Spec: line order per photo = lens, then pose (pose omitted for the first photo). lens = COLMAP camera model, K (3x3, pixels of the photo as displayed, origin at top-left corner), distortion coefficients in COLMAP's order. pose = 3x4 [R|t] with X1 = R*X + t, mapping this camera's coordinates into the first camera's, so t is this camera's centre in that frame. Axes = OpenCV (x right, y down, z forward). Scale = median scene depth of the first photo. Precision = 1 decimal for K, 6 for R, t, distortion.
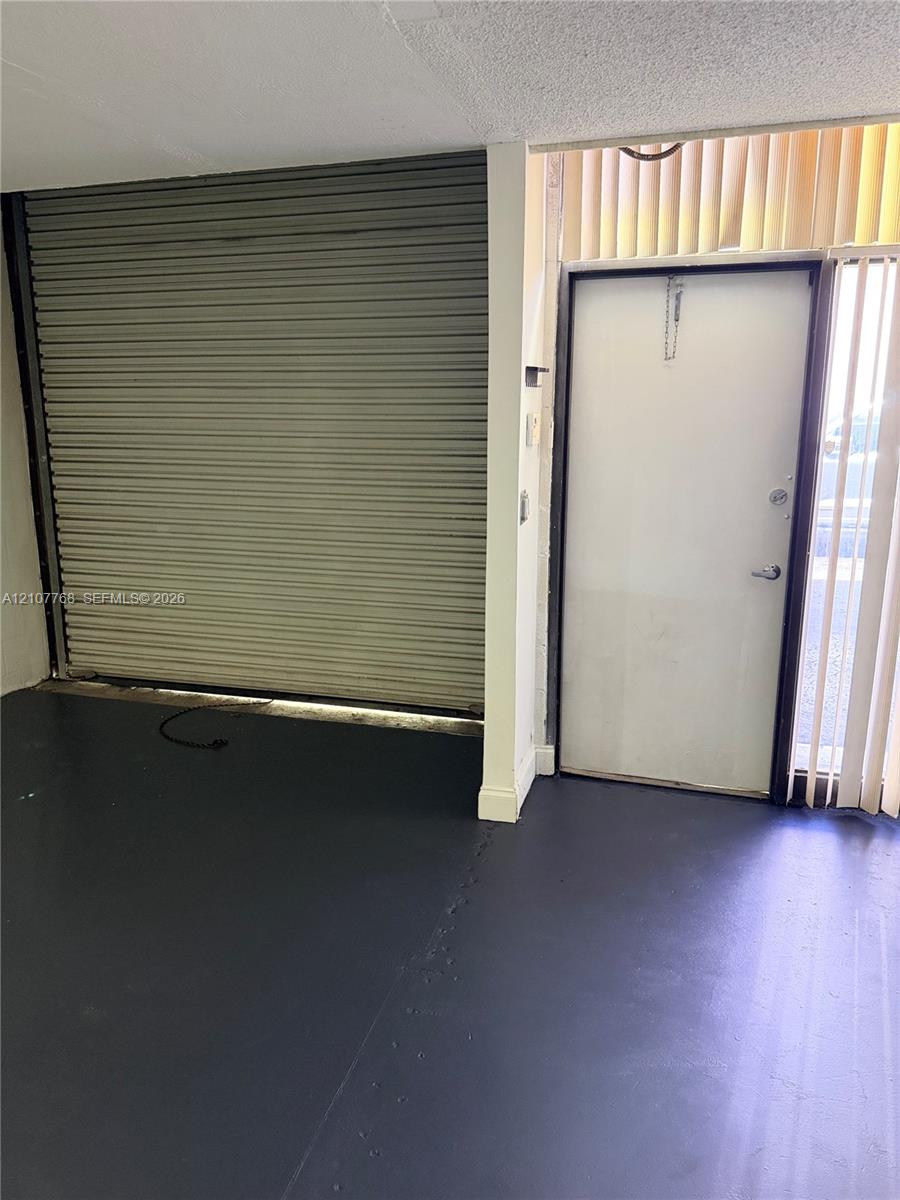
lens RADIAL K [[842.9, 0, 446.3], [0, 842.9, 607.3], [0, 0, 1]] dist [0.048723, -0.065660]
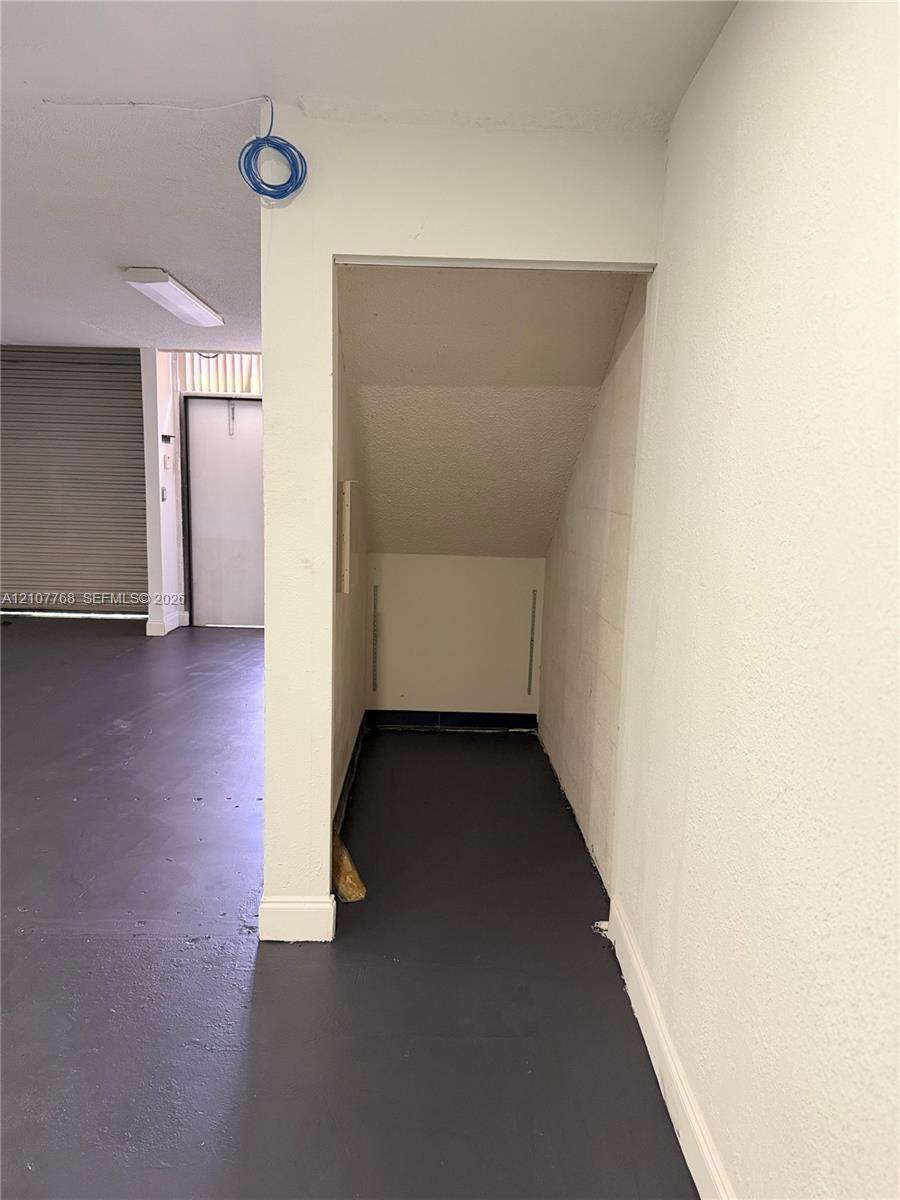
lens RADIAL K [[842.9, 0, 455.0], [0, 842.9, 607.0], [0, 0, 1]] dist [0.048723, -0.065660]
pose [[0.955985, -0.015775, 0.292991, 0.162105], [0.036551, 0.997178, -0.065572, 0.352974], [-0.291130, 0.073395, 0.953864, -1.358107]]
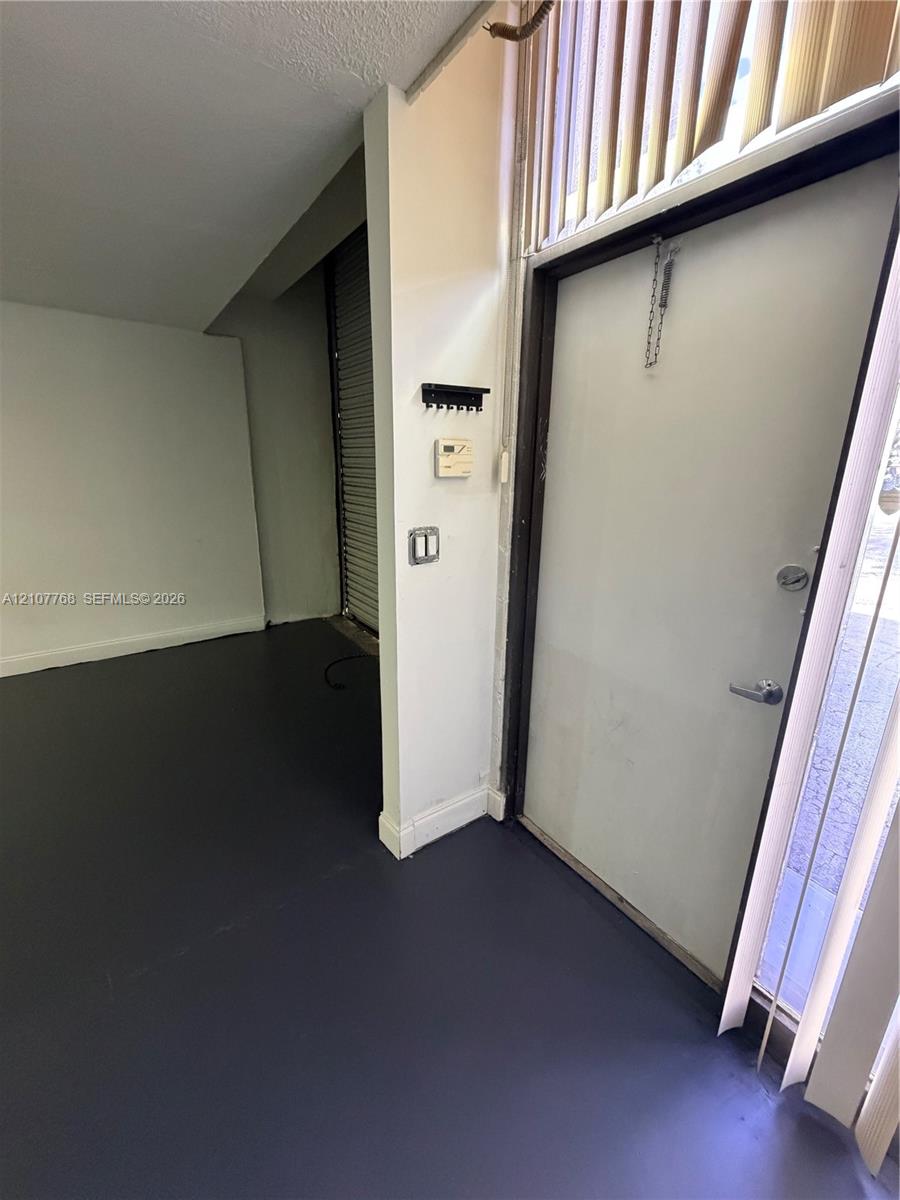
lens RADIAL K [[476.9, 0, 449.9], [0, 476.9, 598.5], [0, 0, 1]] dist [-0.010830, -0.000034]
pose [[0.789621, 0.180590, -0.586418, 0.400602], [-0.155789, 0.983396, 0.093069, -0.110251], [0.593489, 0.017868, 0.804644, 0.581758]]
